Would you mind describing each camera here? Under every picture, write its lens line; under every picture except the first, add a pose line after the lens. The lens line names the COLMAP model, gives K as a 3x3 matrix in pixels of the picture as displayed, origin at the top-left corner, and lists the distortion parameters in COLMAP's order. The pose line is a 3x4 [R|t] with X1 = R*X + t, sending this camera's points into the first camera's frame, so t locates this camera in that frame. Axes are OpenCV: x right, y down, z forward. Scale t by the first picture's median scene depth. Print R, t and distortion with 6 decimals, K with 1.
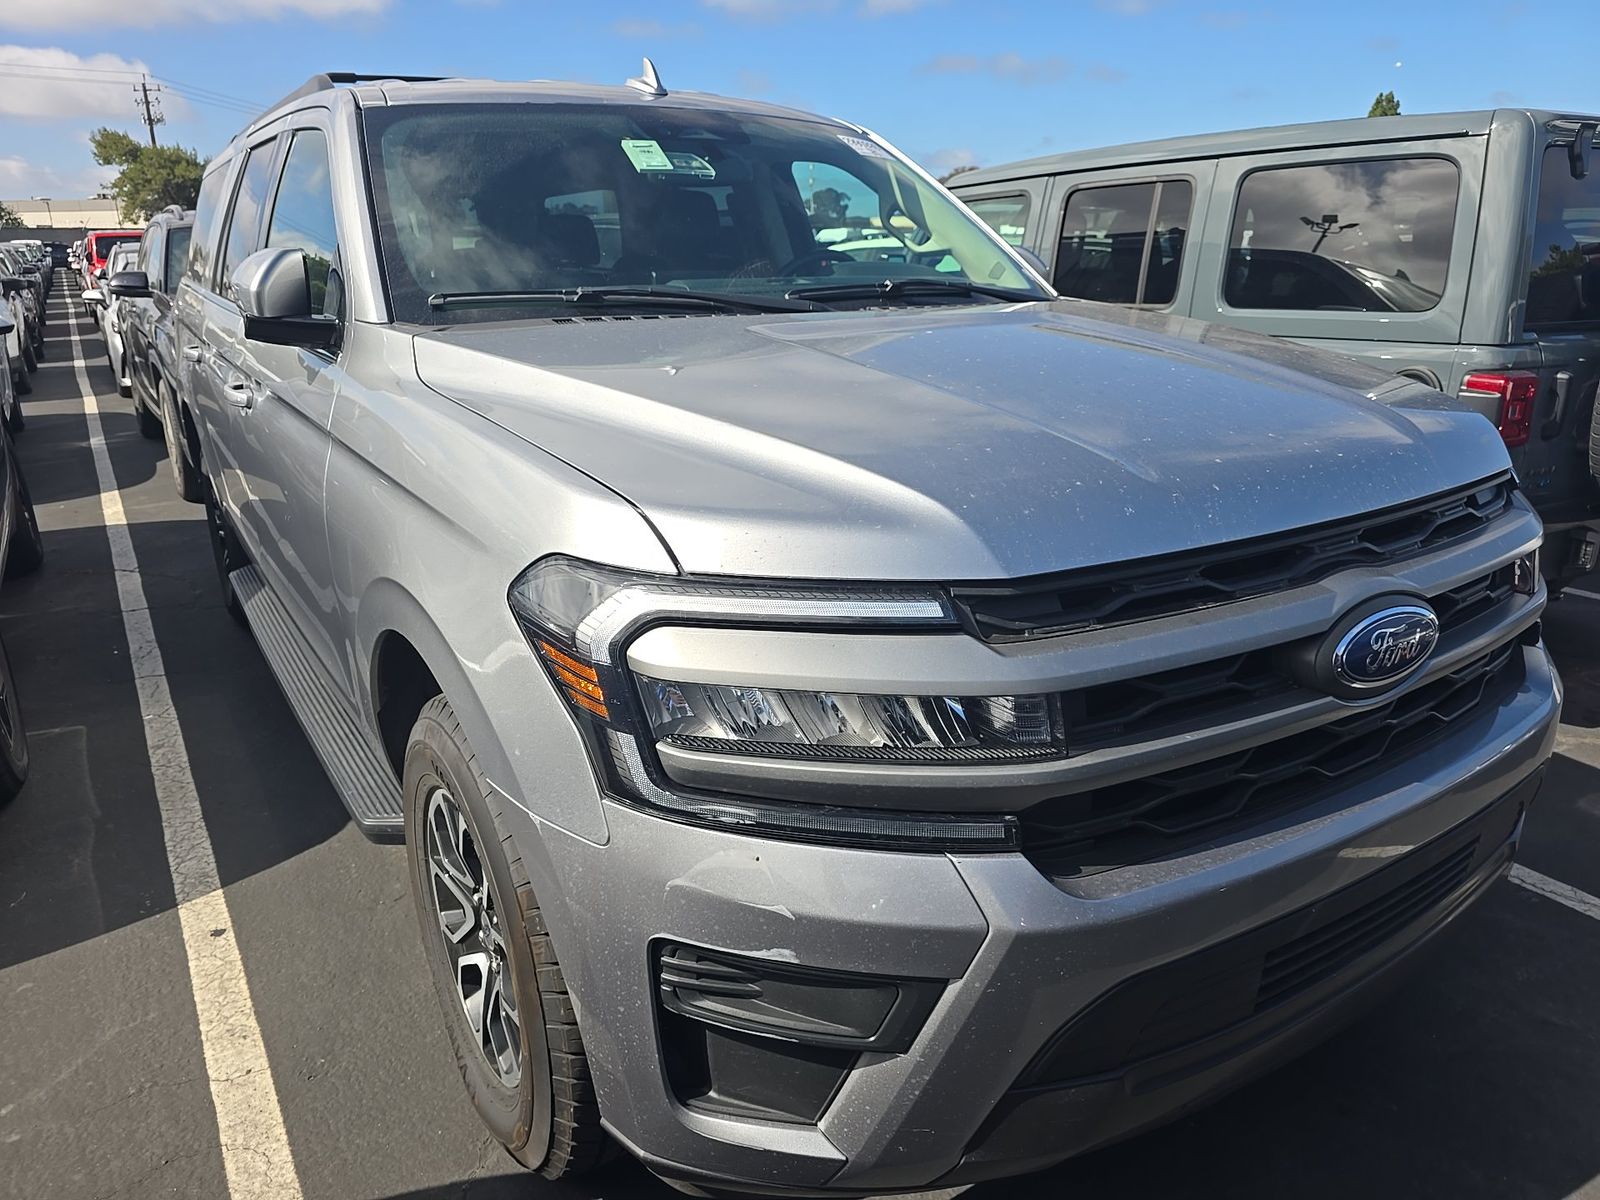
lens RADIAL K [[1133.9, 0, 800.0], [0, 1133.9, 600.0], [0, 0, 1]] dist [0.050634, -0.043362]
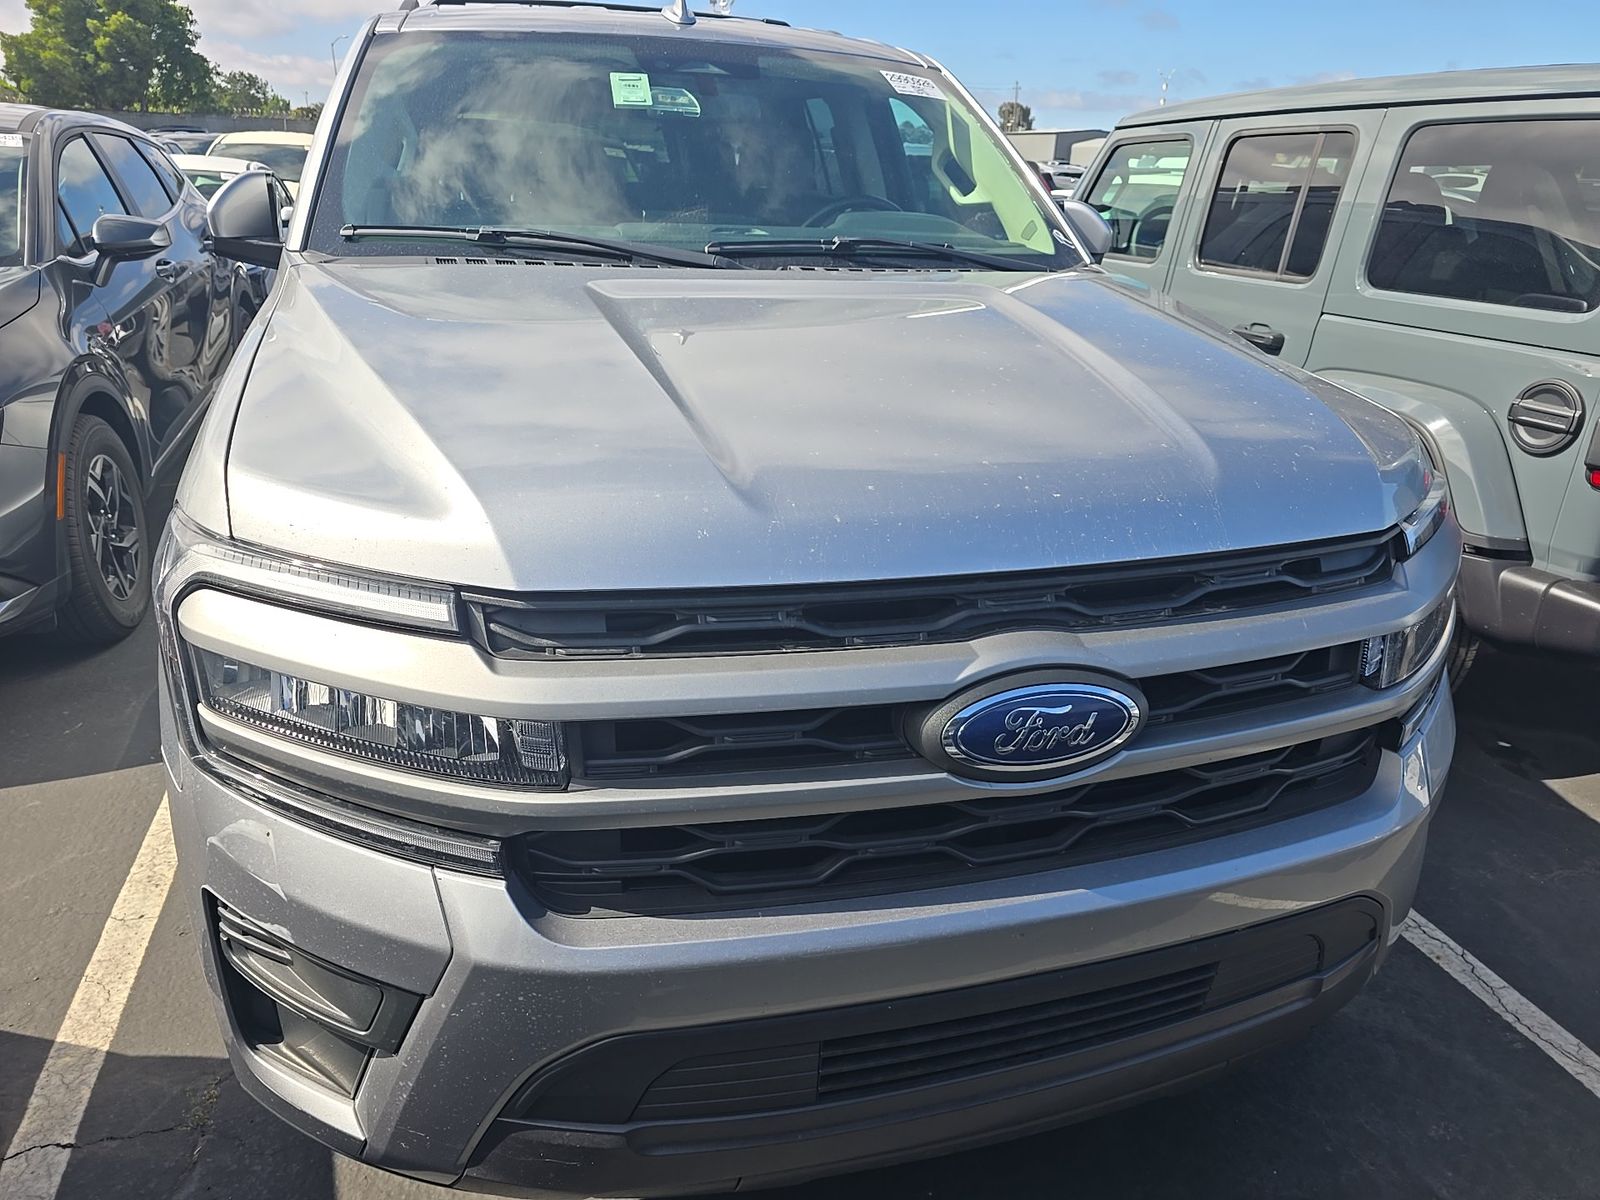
lens RADIAL K [[1133.9, 0, 800.0], [0, 1133.9, 600.0], [0, 0, 1]] dist [0.050634, -0.043362]
pose [[0.956088, 0.144308, -0.255090, 0.425873], [-0.127974, 0.988578, 0.079601, -0.076417], [0.263664, -0.043461, 0.963635, 0.111793]]
